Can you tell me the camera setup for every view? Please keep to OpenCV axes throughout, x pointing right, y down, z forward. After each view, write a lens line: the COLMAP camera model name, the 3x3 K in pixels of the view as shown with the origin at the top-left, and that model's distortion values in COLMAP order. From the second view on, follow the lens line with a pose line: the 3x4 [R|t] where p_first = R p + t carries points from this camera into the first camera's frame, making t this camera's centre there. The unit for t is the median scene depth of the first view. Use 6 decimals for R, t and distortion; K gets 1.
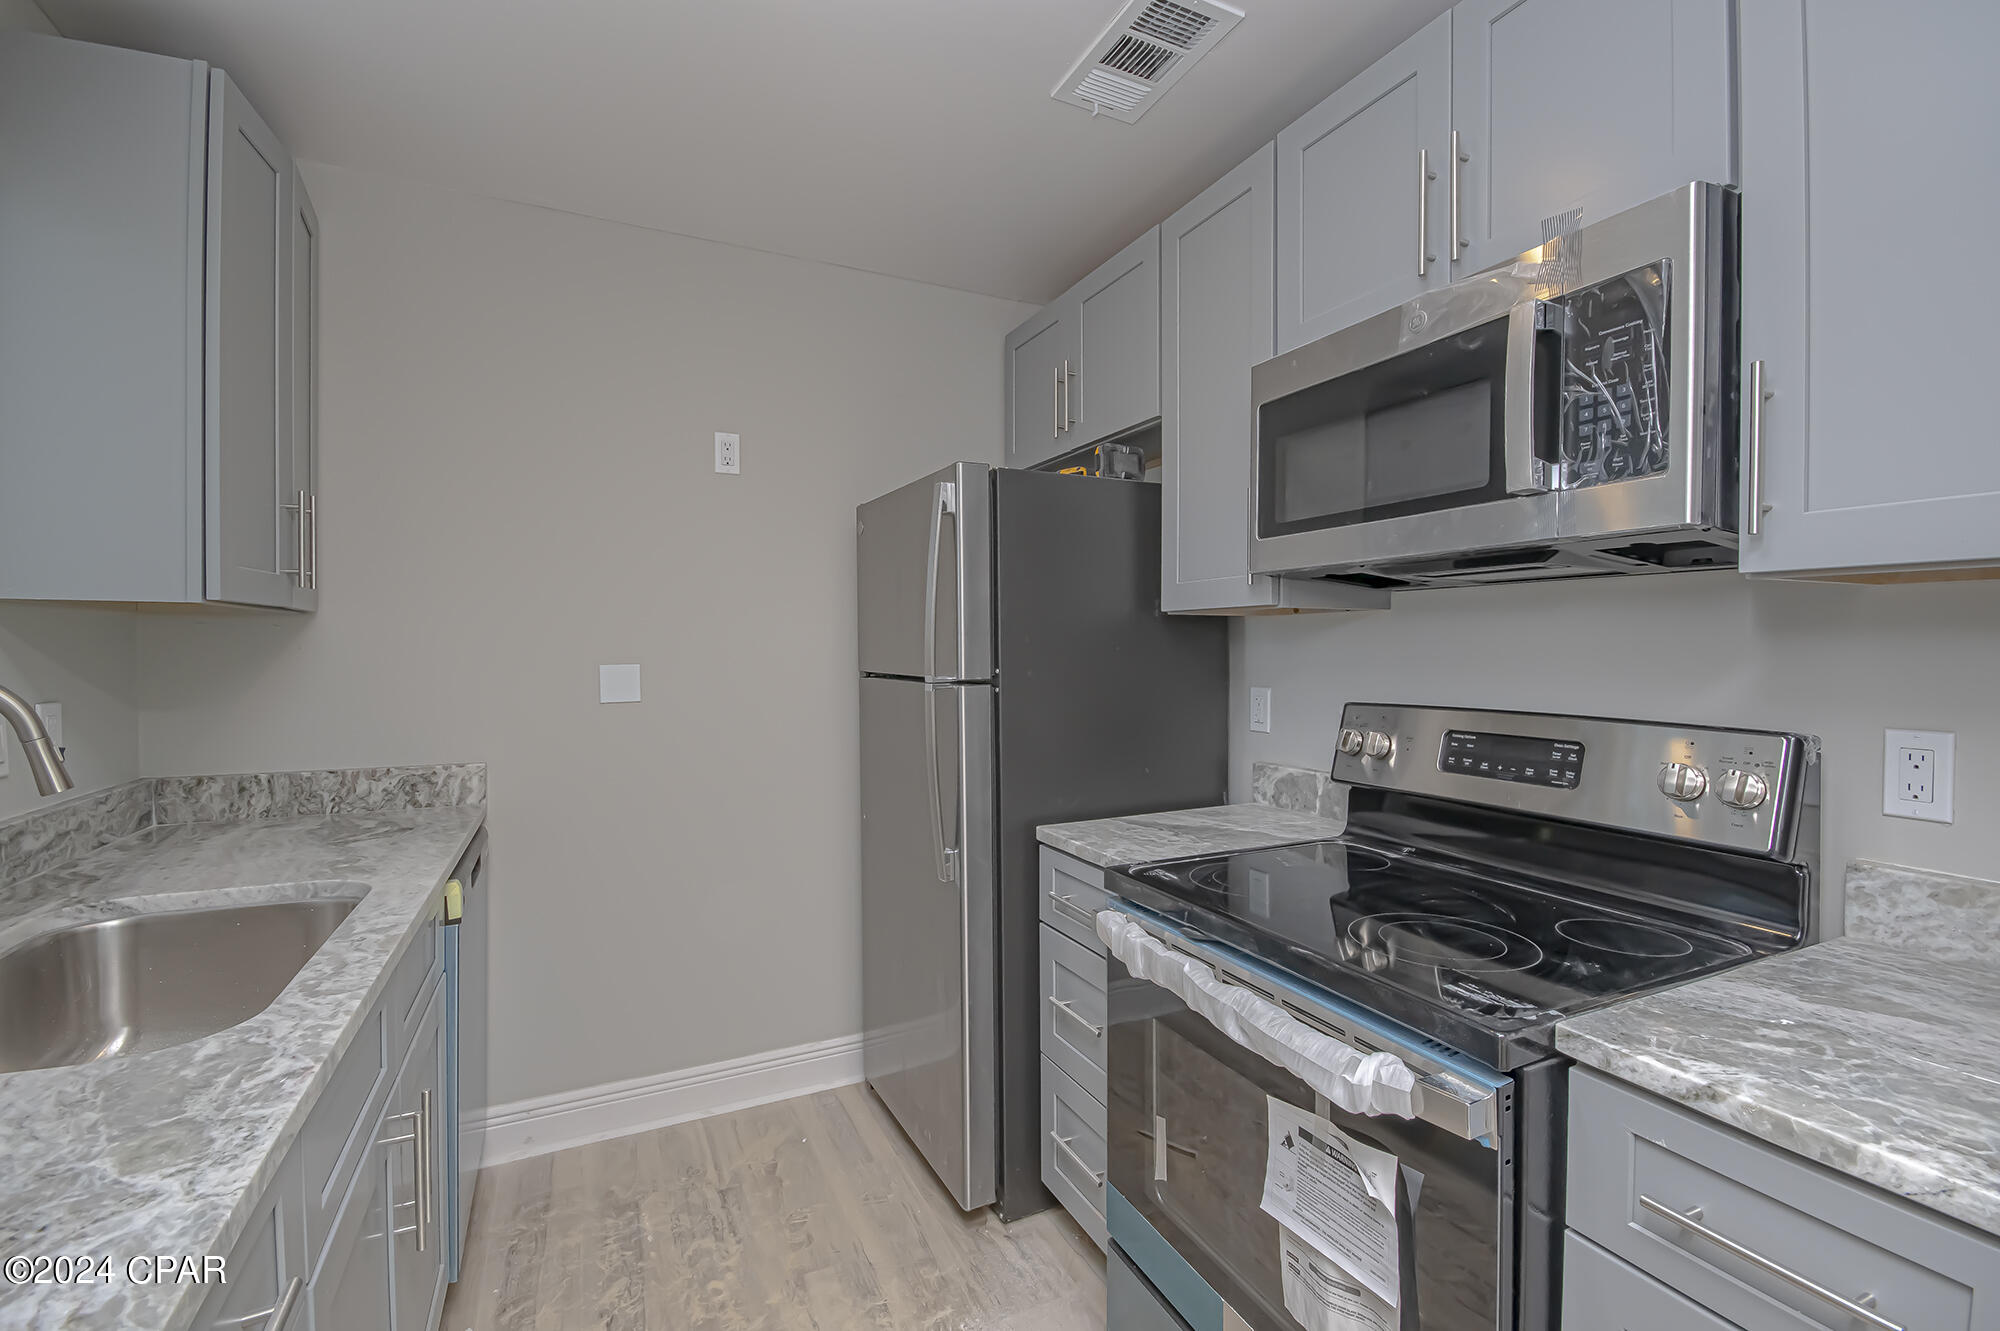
lens RADIAL K [[876.8, 0, 1029.8], [0, 876.8, 650.4], [0, 0, 1]] dist [0.001666, -0.006951]
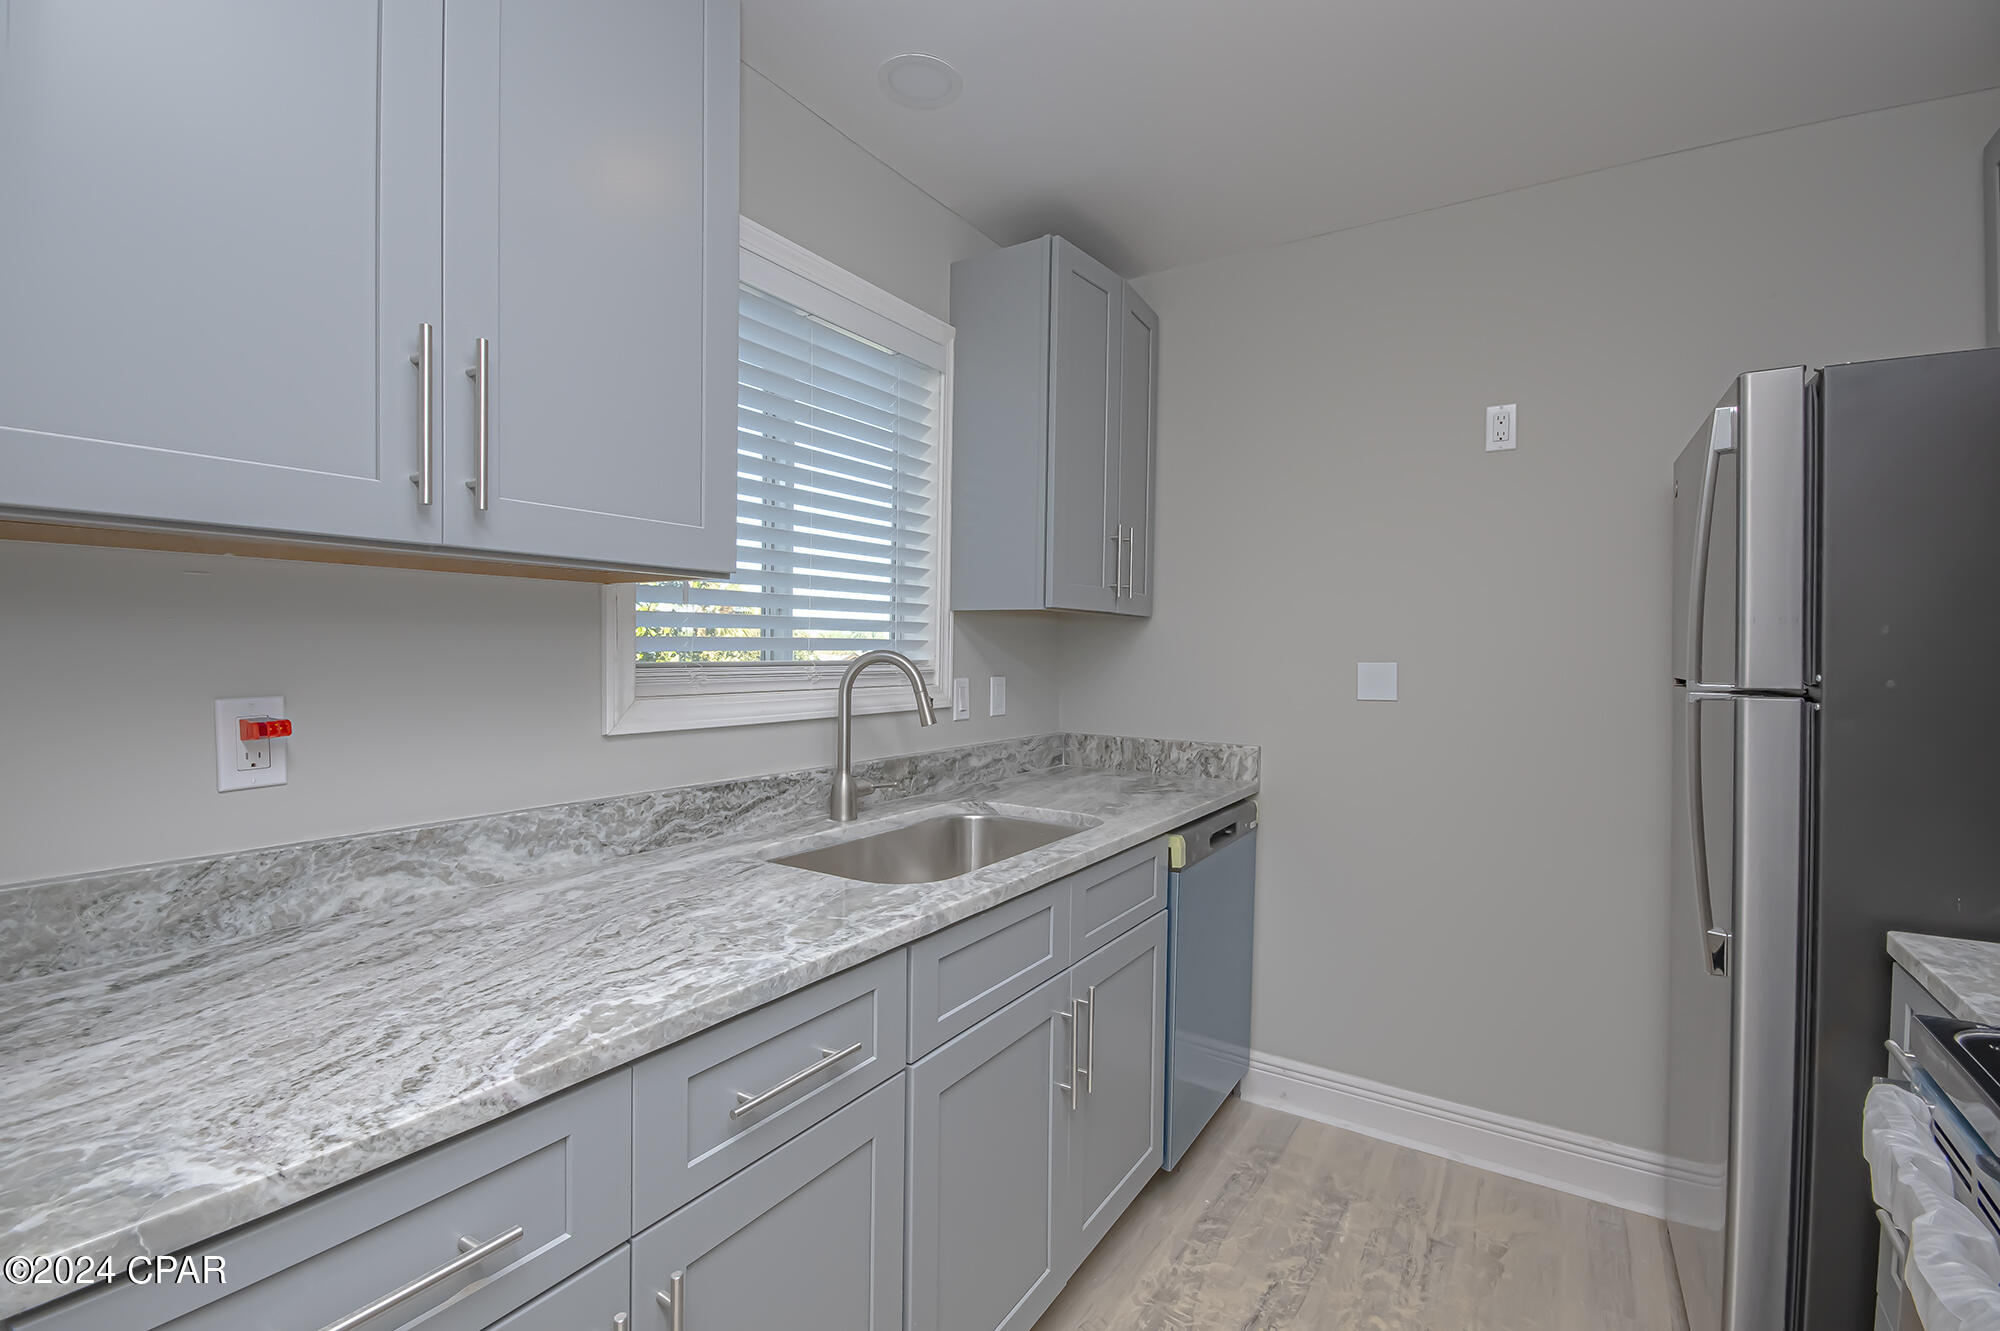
lens RADIAL K [[876.8, 0, 1004.0], [0, 876.8, 648.7], [0, 0, 1]] dist [0.001666, -0.006951]
pose [[0.505686, 0.001079, -0.862717, 0.220270], [-0.011733, 0.999915, -0.005626, 0.013424], [0.862638, 0.012968, 0.505656, 0.156492]]
